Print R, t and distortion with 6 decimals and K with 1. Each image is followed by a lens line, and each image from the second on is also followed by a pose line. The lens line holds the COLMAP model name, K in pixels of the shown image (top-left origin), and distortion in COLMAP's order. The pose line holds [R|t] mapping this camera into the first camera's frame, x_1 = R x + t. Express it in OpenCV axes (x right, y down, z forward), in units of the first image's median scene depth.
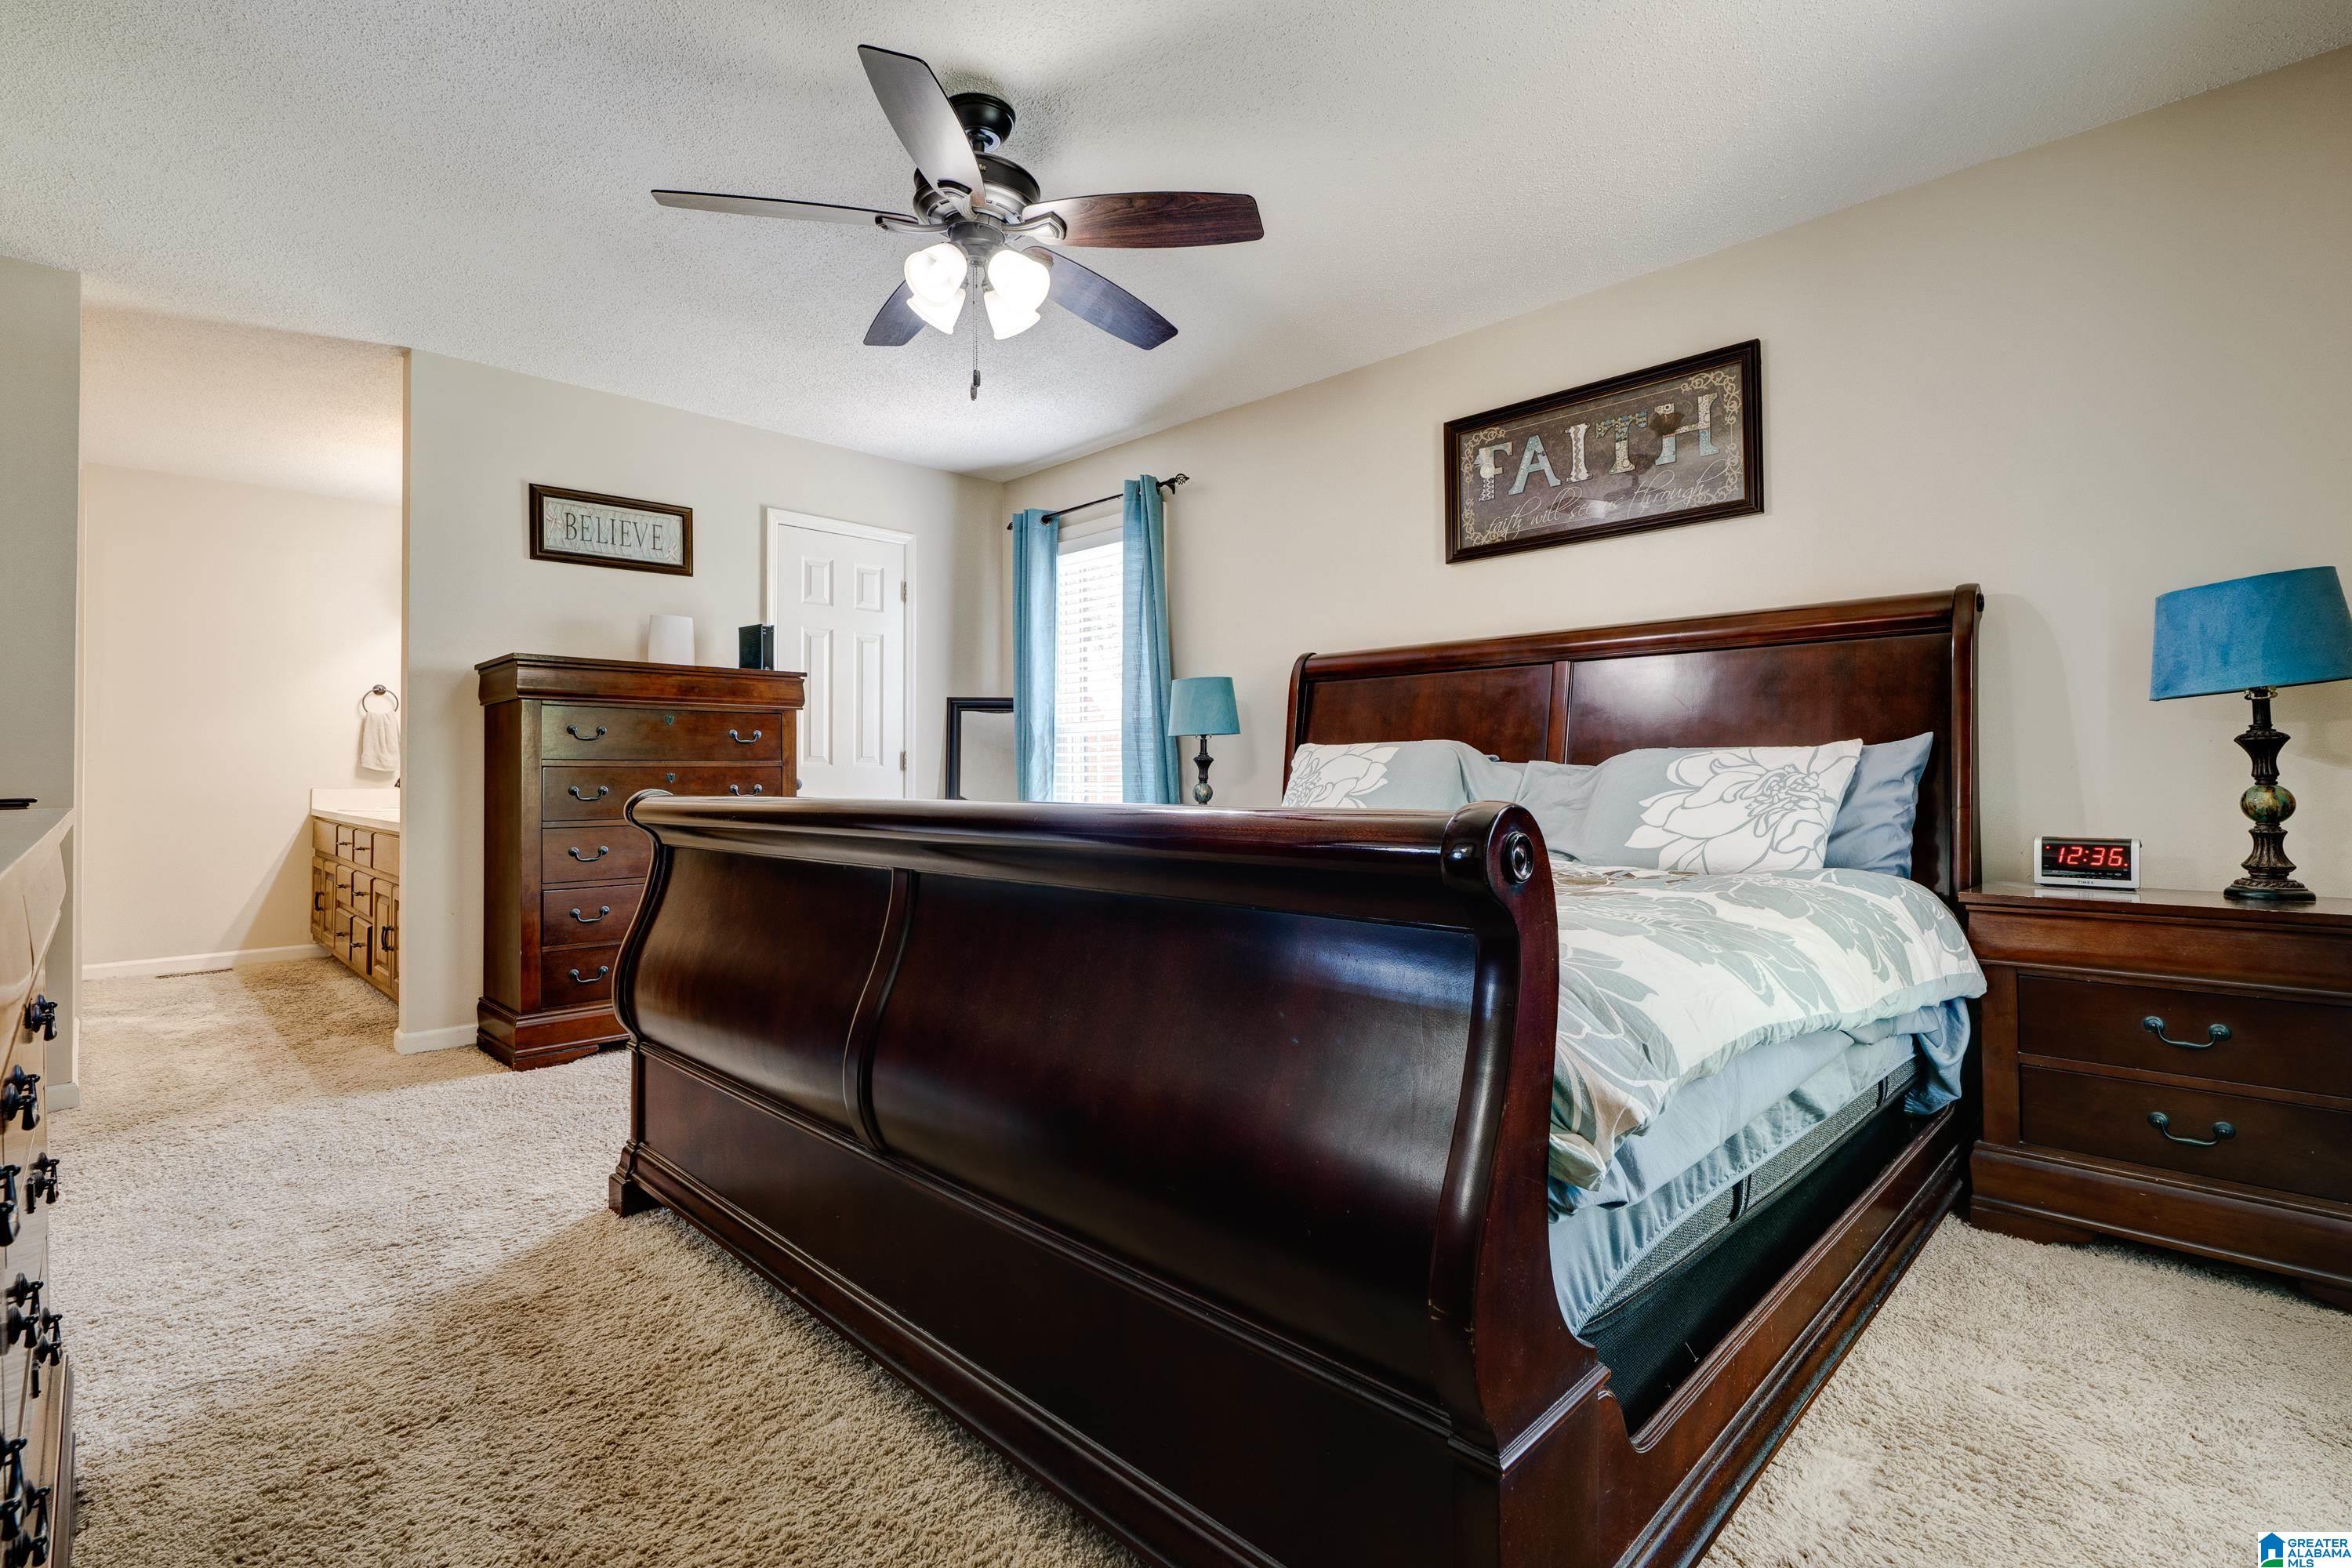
lens RADIAL K [[1076.5, 0, 1205.7], [0, 1076.5, 776.5], [0, 0, 1]] dist [-0.001257, -0.000424]
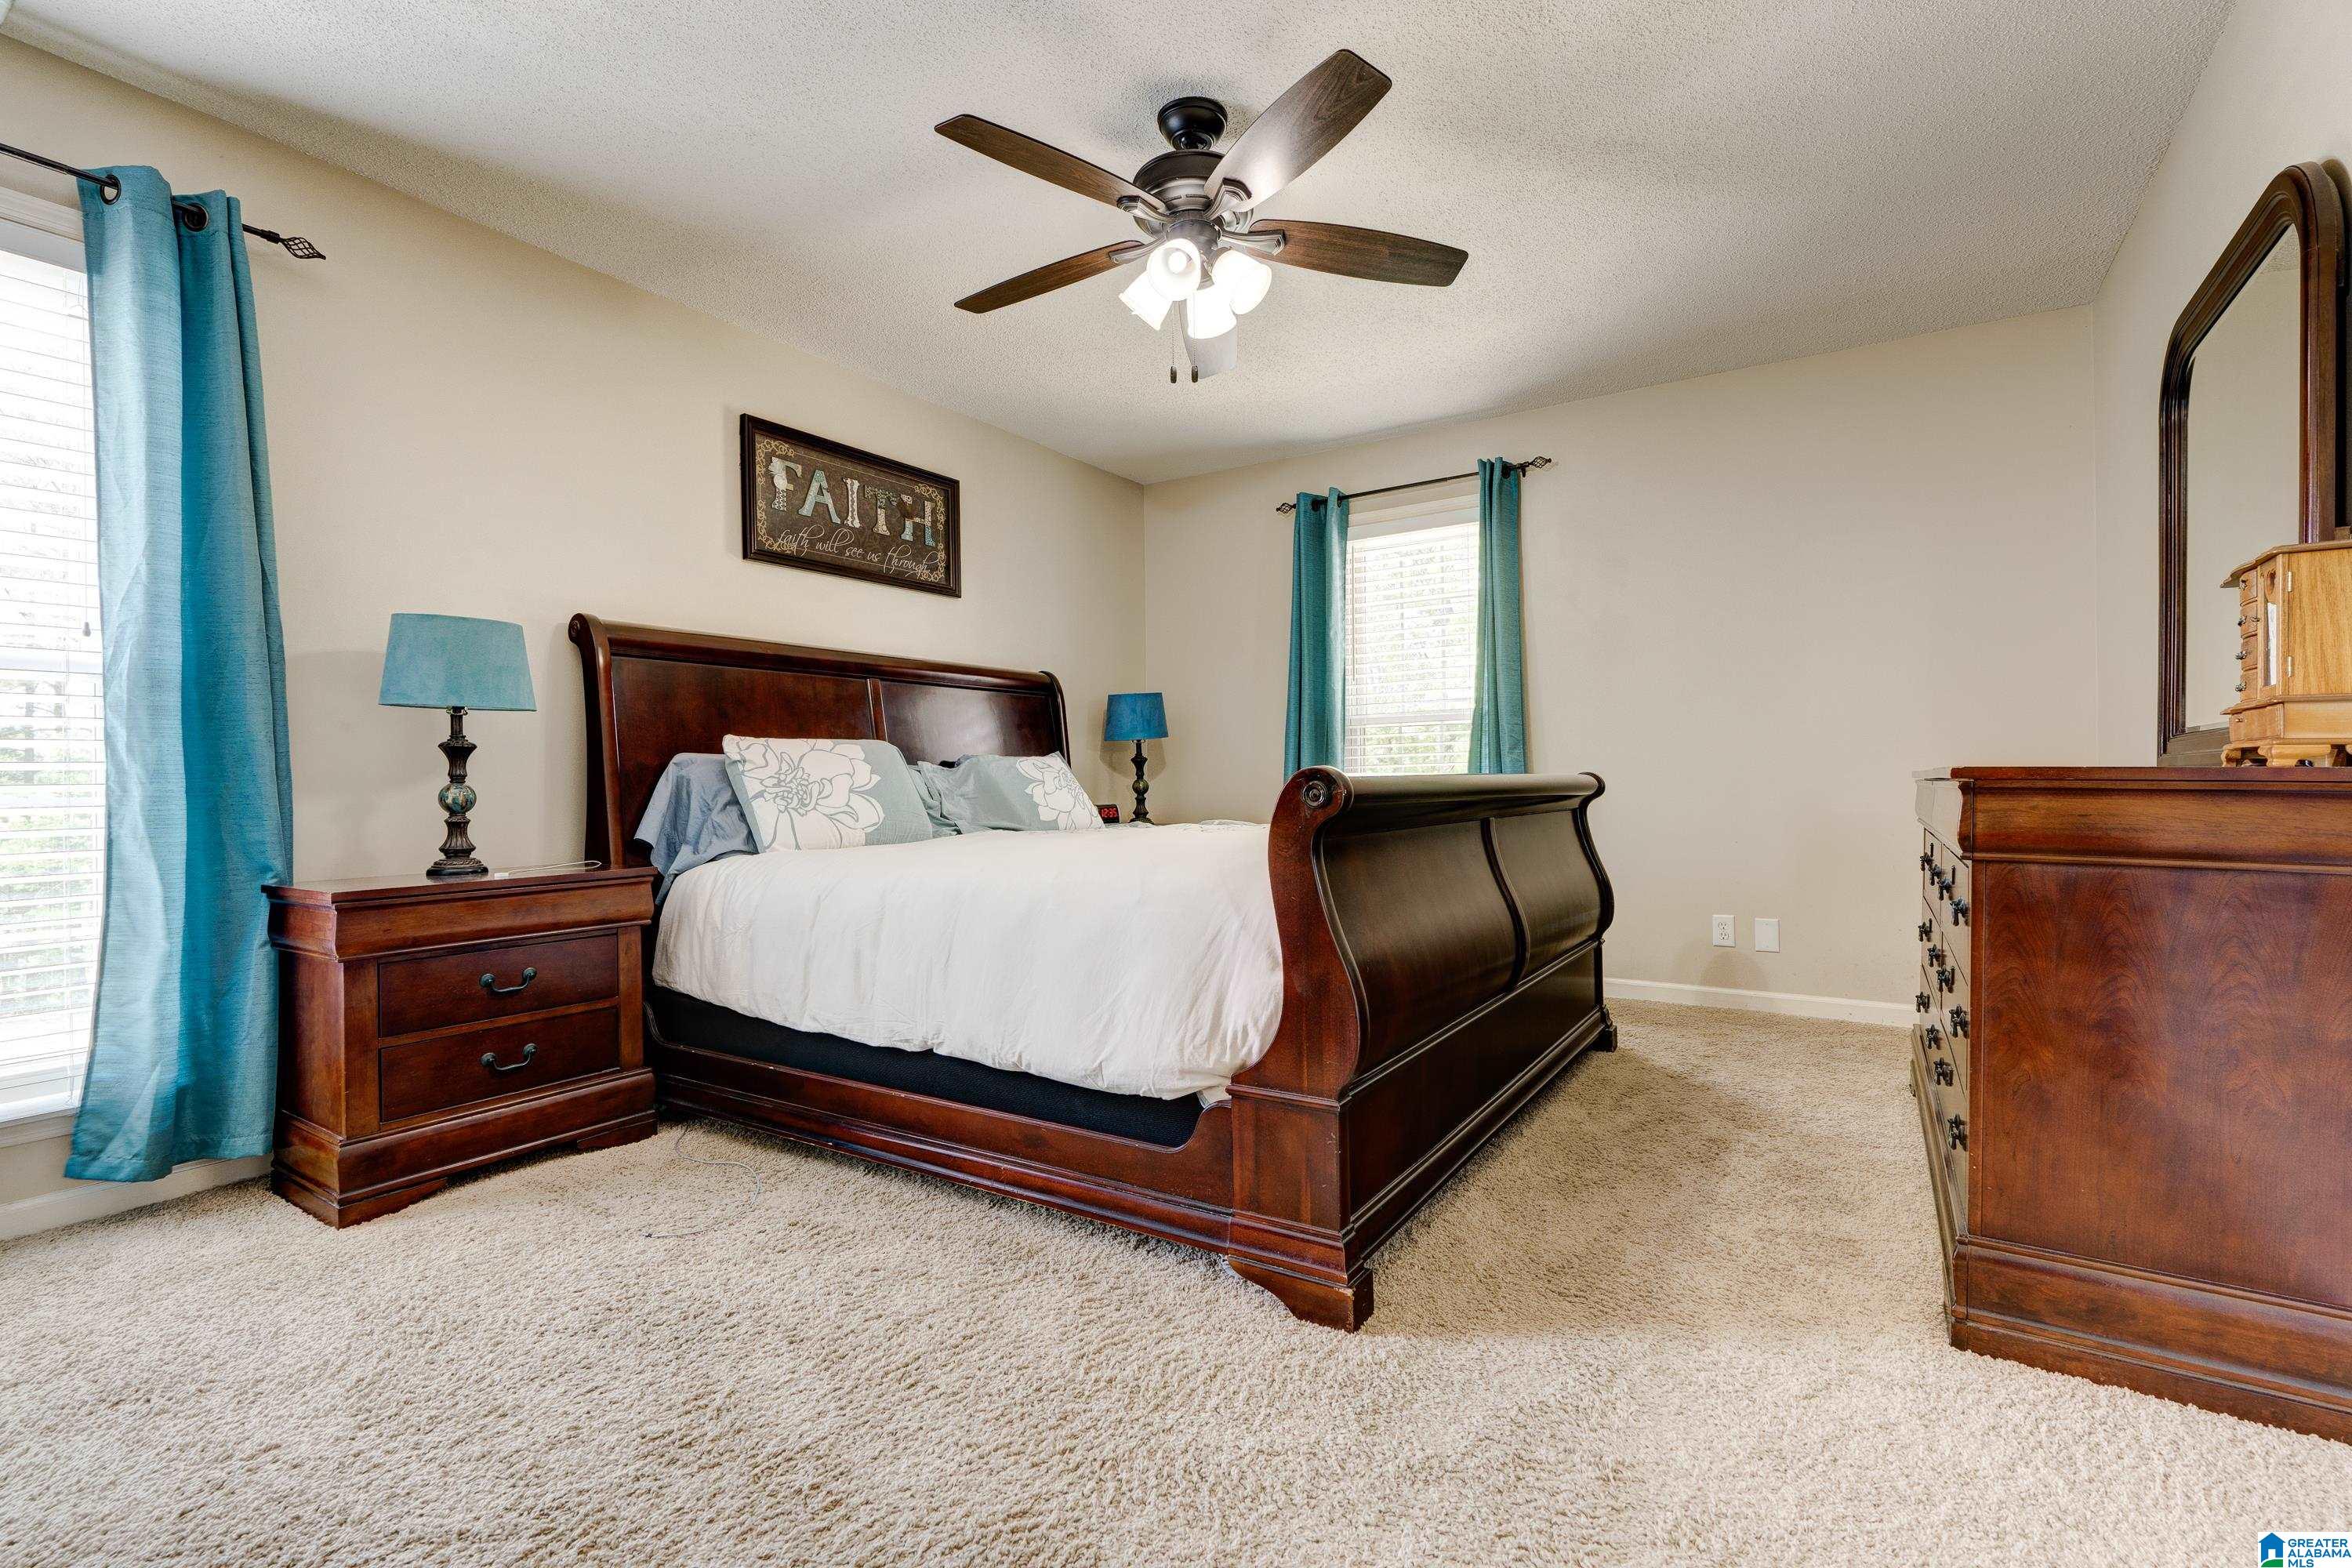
lens RADIAL K [[1076.5, 0, 1205.7], [0, 1076.5, 776.5], [0, 0, 1]] dist [-0.001257, -0.000424]
pose [[-0.203652, 0.001750, 0.979042, -0.832498], [0.000540, 0.999998, -0.001675, 0.004178], [-0.979043, 0.000188, -0.203653, 0.795414]]
